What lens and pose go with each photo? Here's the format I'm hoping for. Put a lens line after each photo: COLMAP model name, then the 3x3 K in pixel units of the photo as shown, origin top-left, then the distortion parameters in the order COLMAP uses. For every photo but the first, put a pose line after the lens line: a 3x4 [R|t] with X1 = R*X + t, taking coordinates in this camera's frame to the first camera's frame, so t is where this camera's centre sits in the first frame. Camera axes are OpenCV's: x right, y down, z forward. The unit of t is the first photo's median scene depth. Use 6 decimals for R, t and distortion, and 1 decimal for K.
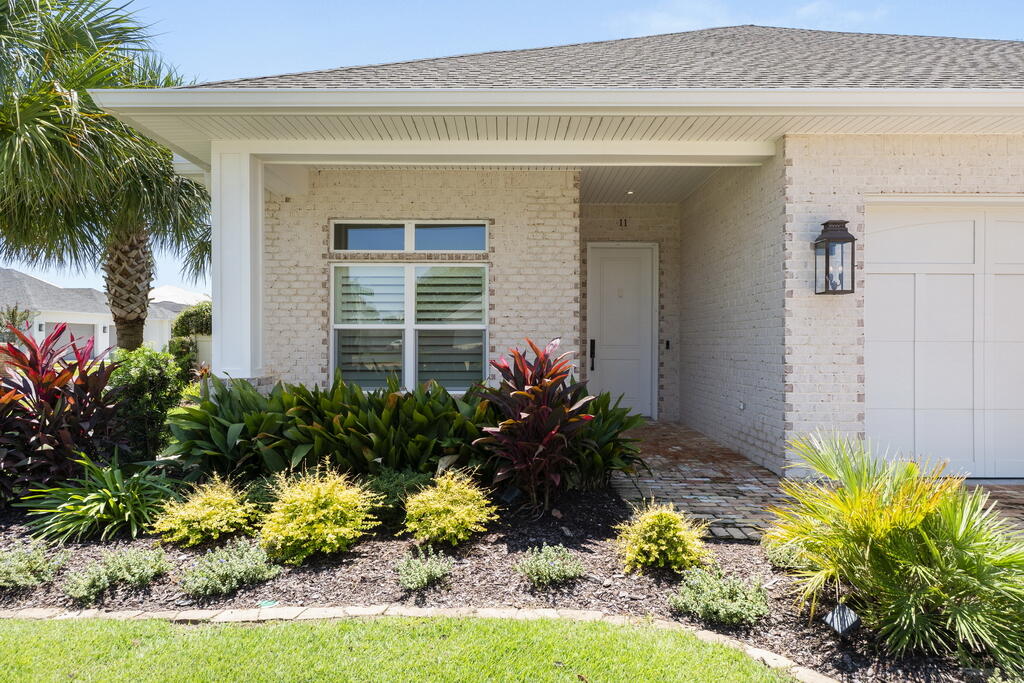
lens RADIAL K [[561.6, 0, 511.3], [0, 561.6, 346.4], [0, 0, 1]] dist [-0.003052, -0.000028]
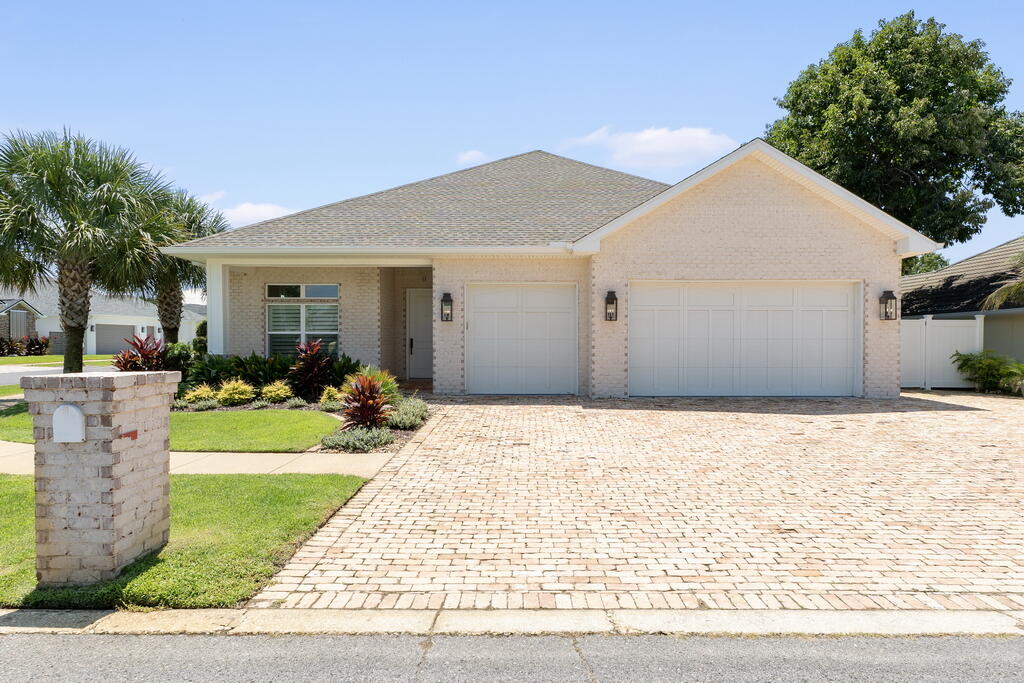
lens RADIAL K [[483.5, 0, 499.7], [0, 483.5, 348.9], [0, 0, 1]] dist [0.002458, -0.000659]
pose [[0.999935, -0.001592, 0.011301, 0.766917], [0.001459, 0.999929, 0.011791, 0.008009], [-0.011318, -0.011774, 0.999867, -1.206401]]
